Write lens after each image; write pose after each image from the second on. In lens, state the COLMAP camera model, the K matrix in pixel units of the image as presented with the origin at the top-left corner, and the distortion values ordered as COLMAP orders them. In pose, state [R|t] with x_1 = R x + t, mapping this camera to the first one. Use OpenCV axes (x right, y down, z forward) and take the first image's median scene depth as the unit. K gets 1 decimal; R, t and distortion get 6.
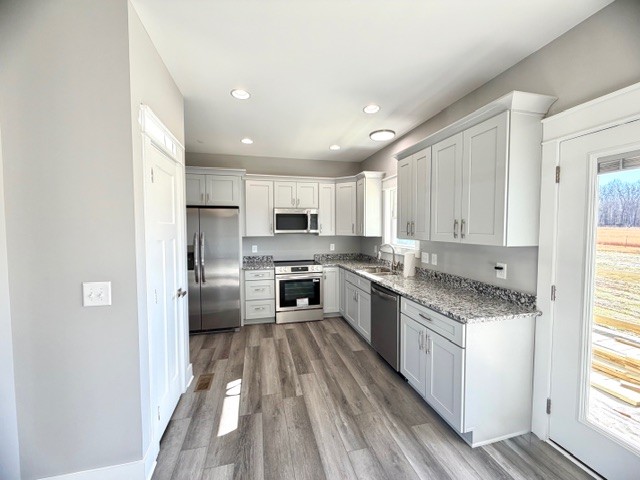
lens RADIAL K [[253.3, 0, 317.8], [0, 253.3, 239.6], [0, 0, 1]] dist [-0.000140, -0.000172]
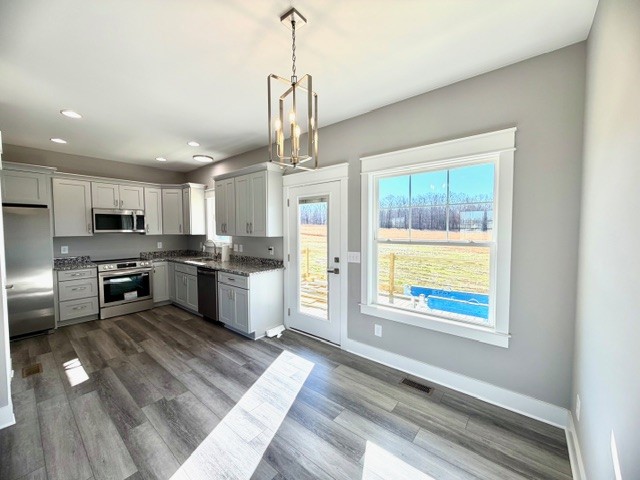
lens RADIAL K [[253.3, 0, 317.8], [0, 253.3, 239.6], [0, 0, 1]] dist [-0.000140, -0.000172]
pose [[0.798473, -0.025949, 0.601471, -0.079302], [0.028250, 0.999585, 0.005622, 0.025683], [-0.601367, 0.012503, 0.798875, -0.436121]]
